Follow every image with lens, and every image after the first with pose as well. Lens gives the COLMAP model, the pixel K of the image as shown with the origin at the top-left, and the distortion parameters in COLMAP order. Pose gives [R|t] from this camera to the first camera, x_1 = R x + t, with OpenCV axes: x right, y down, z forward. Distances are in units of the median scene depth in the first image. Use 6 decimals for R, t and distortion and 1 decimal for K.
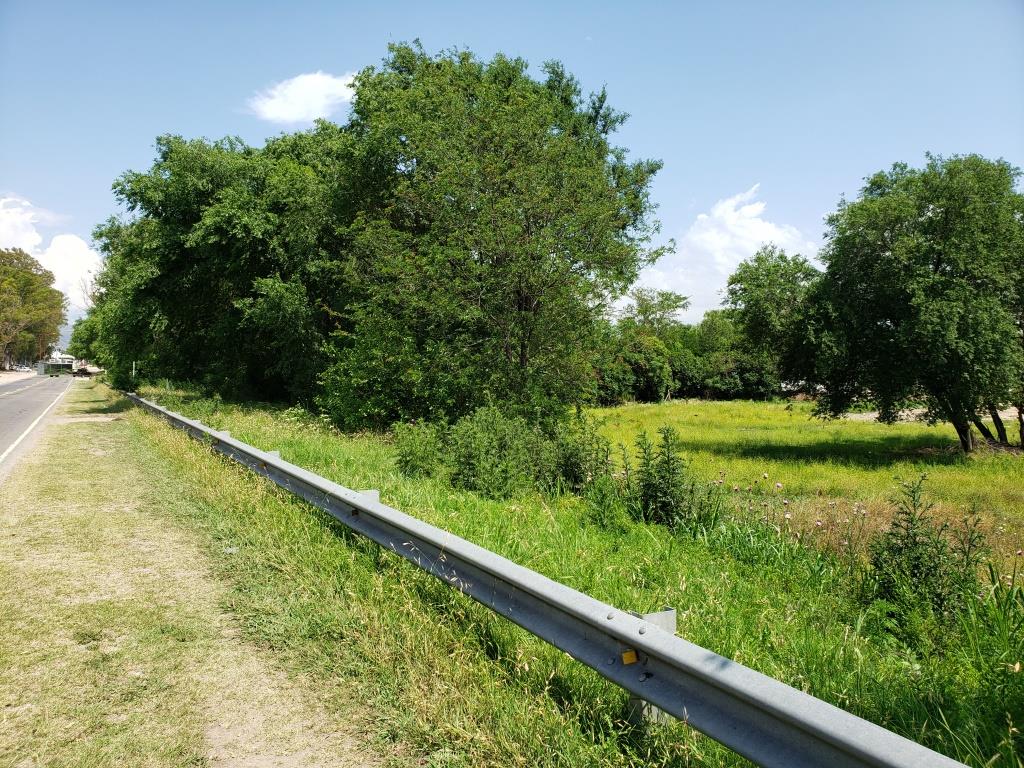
lens RADIAL K [[864.0, 0, 514.3], [0, 864.0, 395.7], [0, 0, 1]] dist [0.068204, 0.000125]
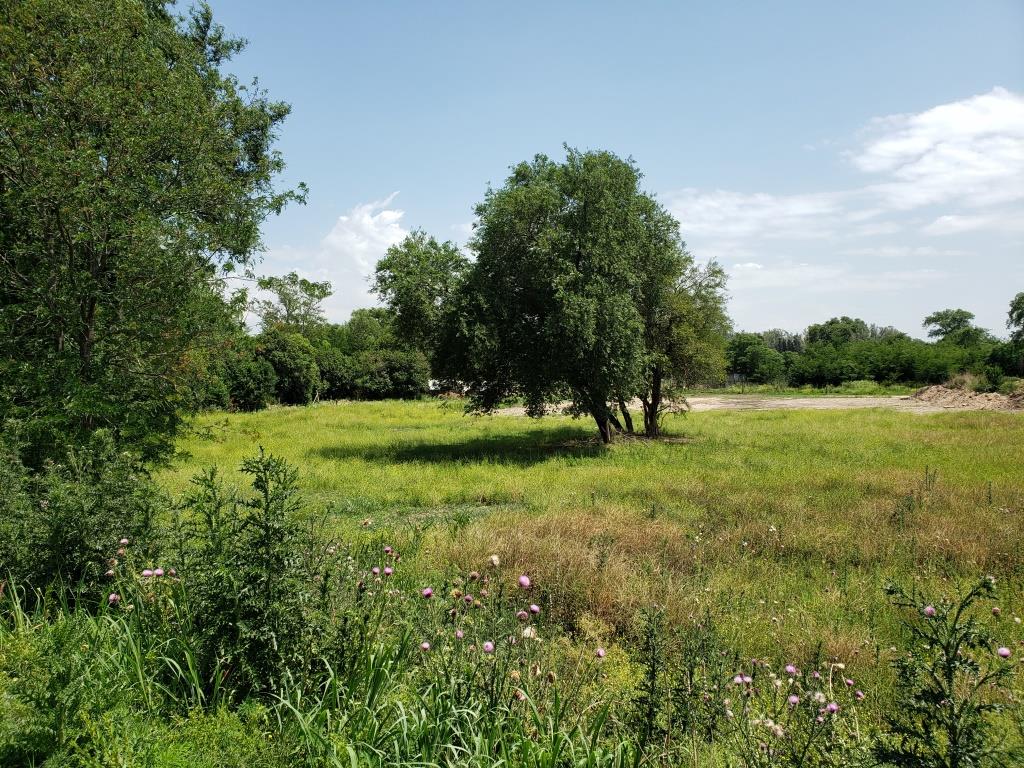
lens RADIAL K [[808.2, 0, 503.5], [0, 808.2, 387.6], [0, 0, 1]] dist [0.064116, -0.111753]
pose [[0.921863, -0.021685, 0.386910, 0.039339], [0.026366, 0.999629, -0.006795, 0.001998], [-0.386619, 0.016466, 0.922093, 0.173641]]
